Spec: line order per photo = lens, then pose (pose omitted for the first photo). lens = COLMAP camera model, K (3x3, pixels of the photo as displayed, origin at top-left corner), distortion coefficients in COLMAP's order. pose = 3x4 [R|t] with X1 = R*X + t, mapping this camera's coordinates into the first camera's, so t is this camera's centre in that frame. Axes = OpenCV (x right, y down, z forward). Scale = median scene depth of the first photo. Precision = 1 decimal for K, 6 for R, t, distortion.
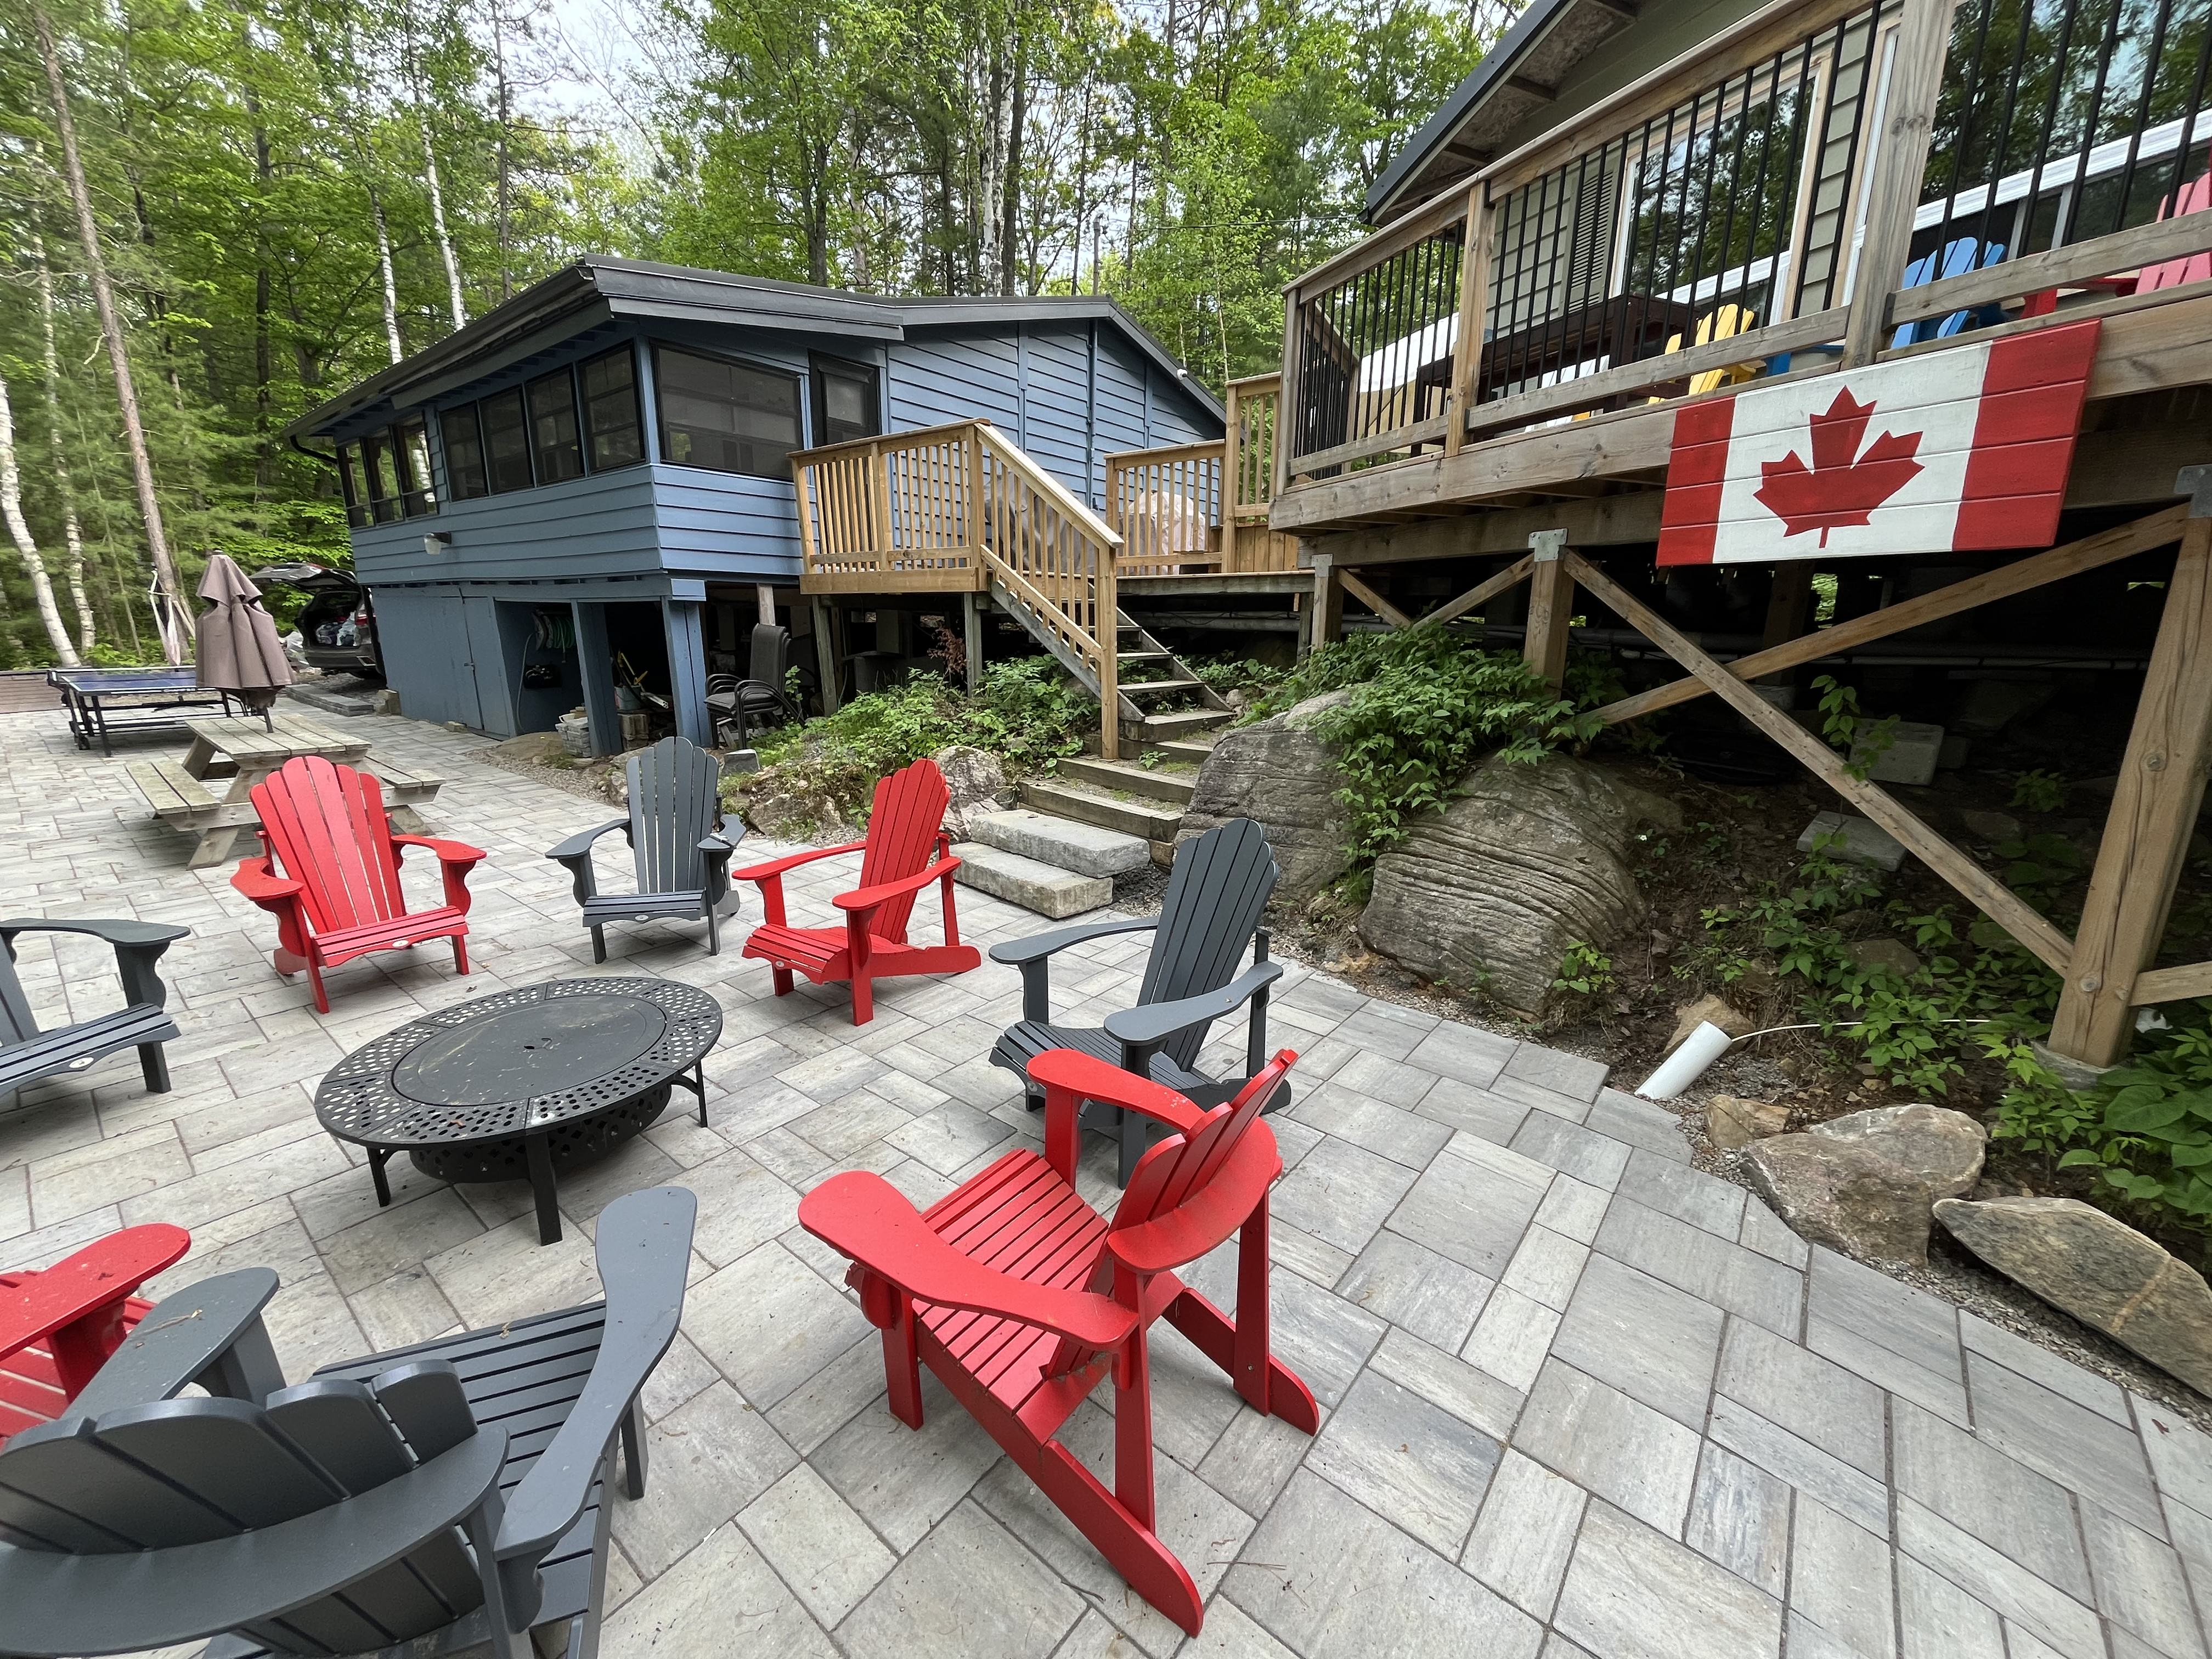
lens RADIAL K [[882.3, 0, 1110.6], [0, 882.3, 816.0], [0, 0, 1]] dist [-0.000392, -0.000001]
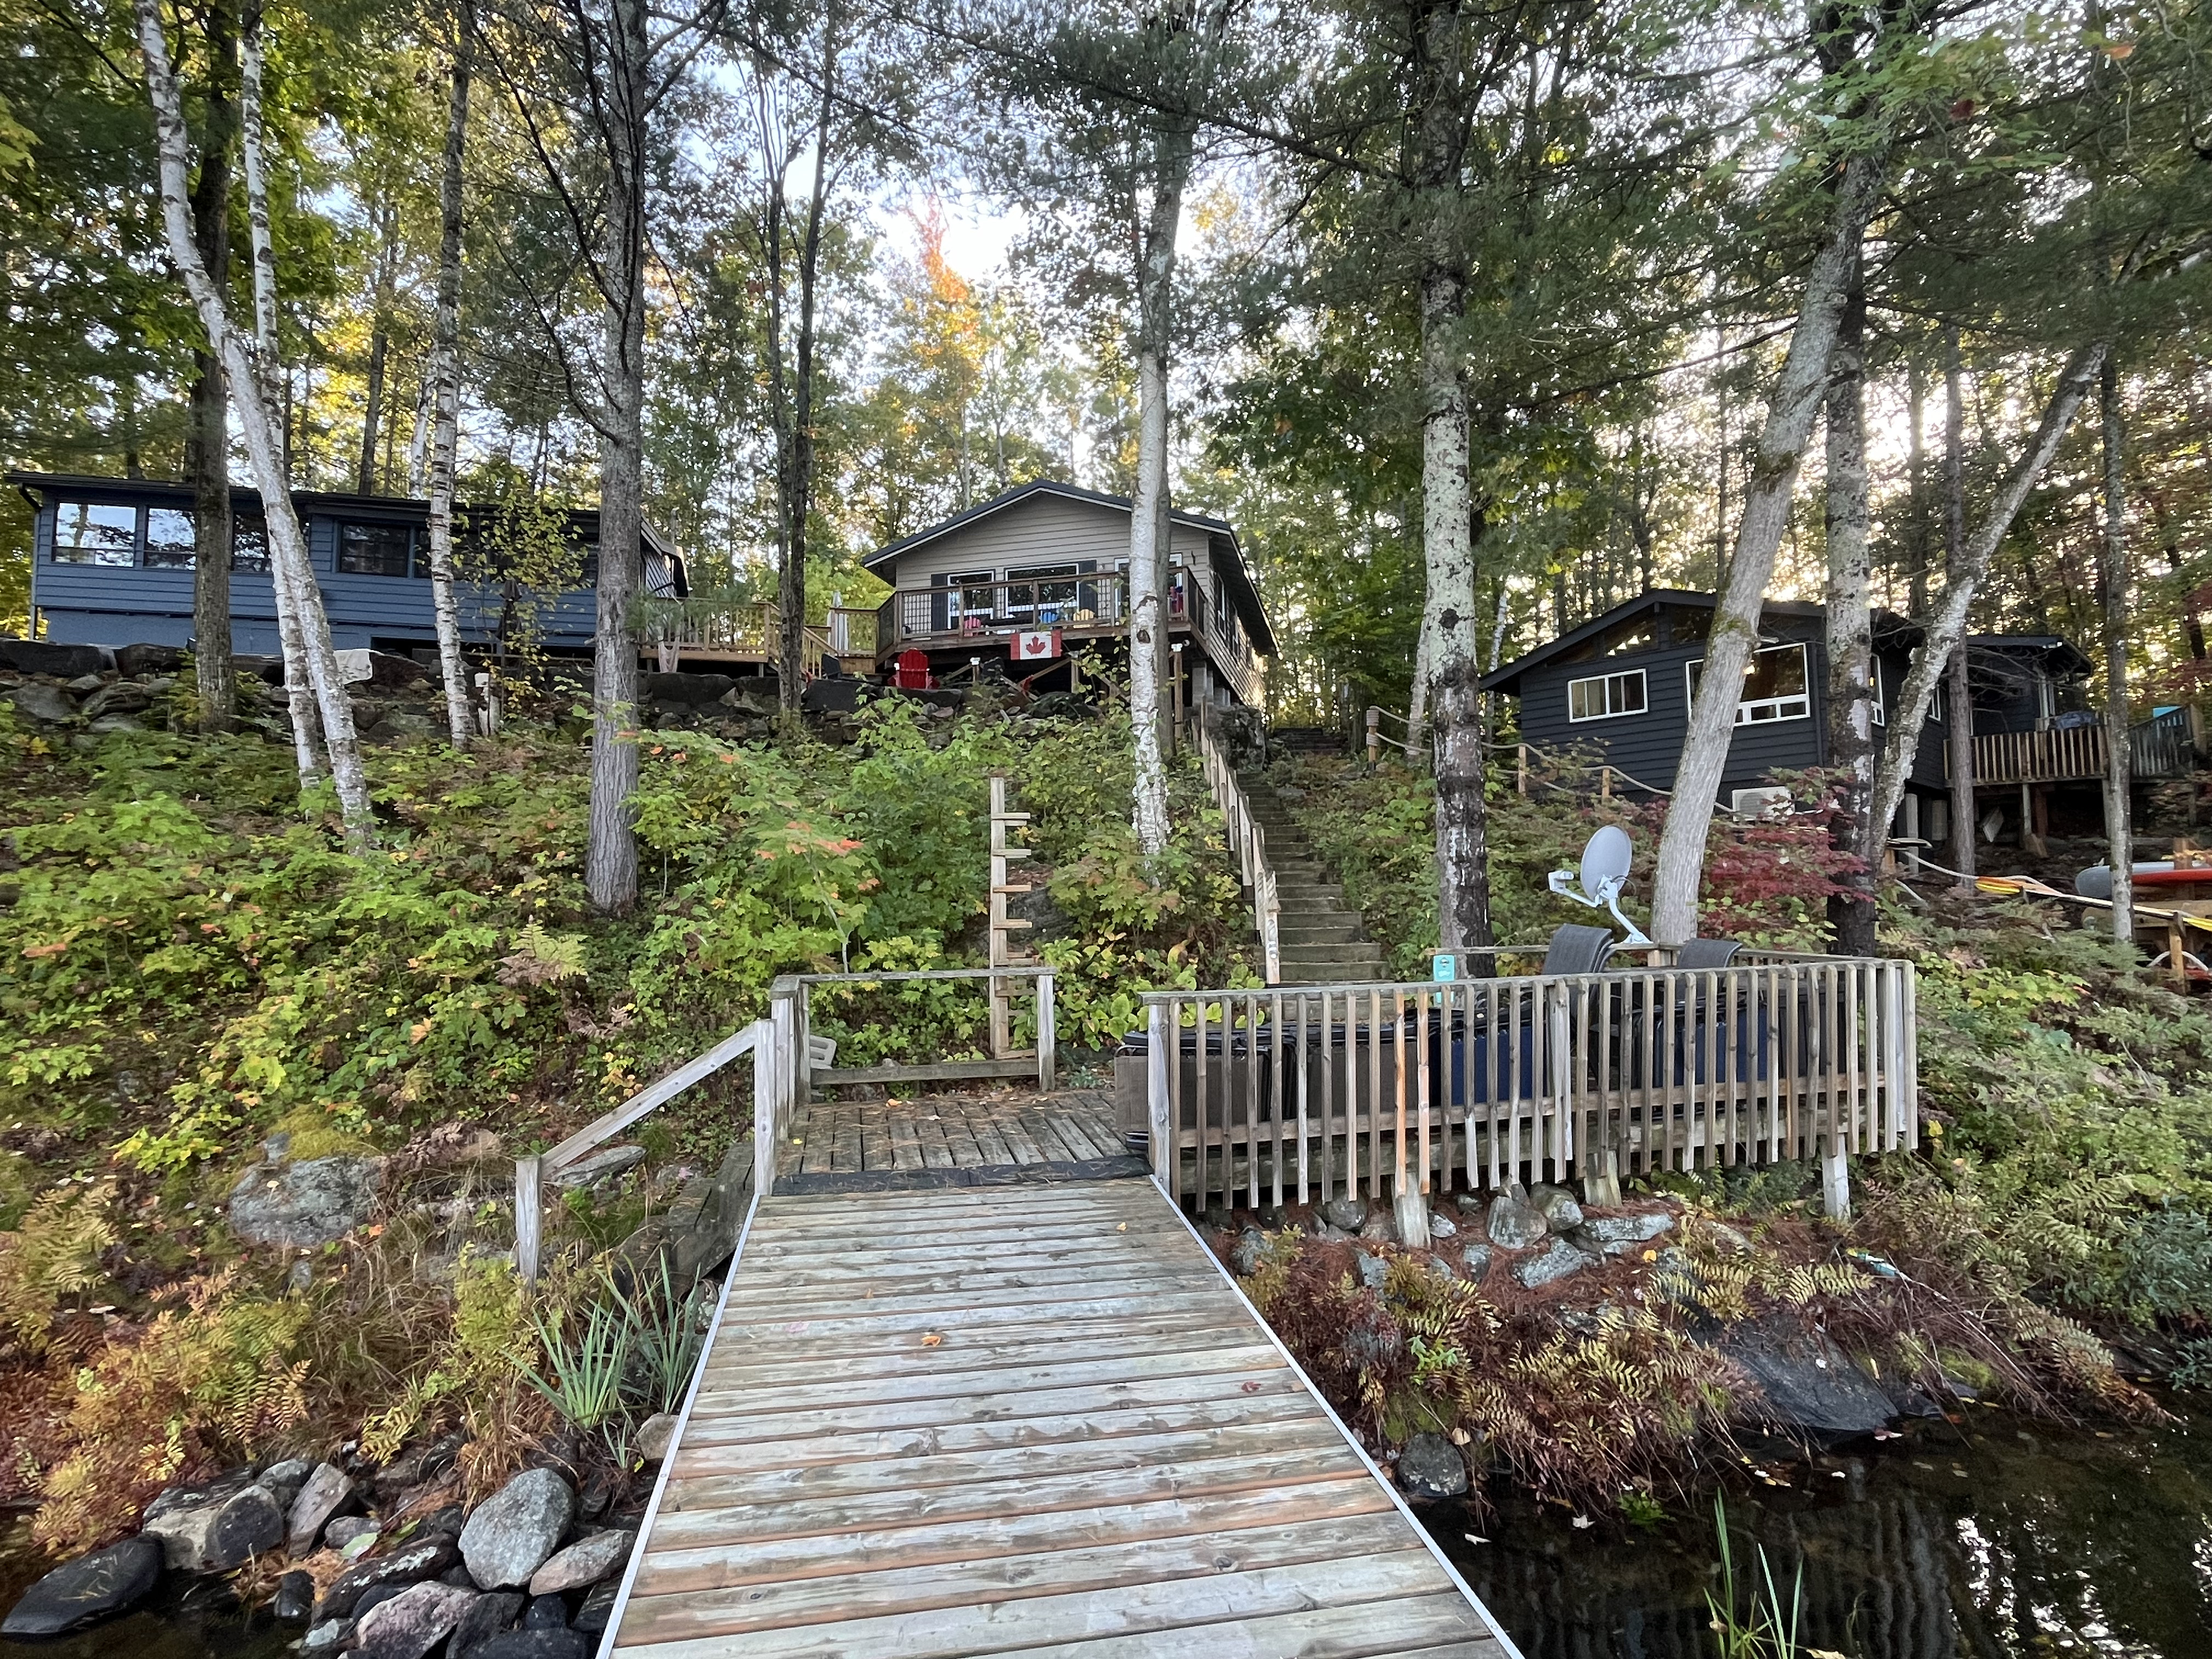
lens RADIAL K [[1097.4, 0, 1105.2], [0, 1097.4, 828.7], [0, 0, 1]] dist [-0.000422, 0.000050]
pose [[0.640110, -0.007646, 0.768246, -5.458010], [0.178512, 0.974064, -0.139044, 2.296942], [-0.747257, 0.226144, 0.624872, -4.463477]]
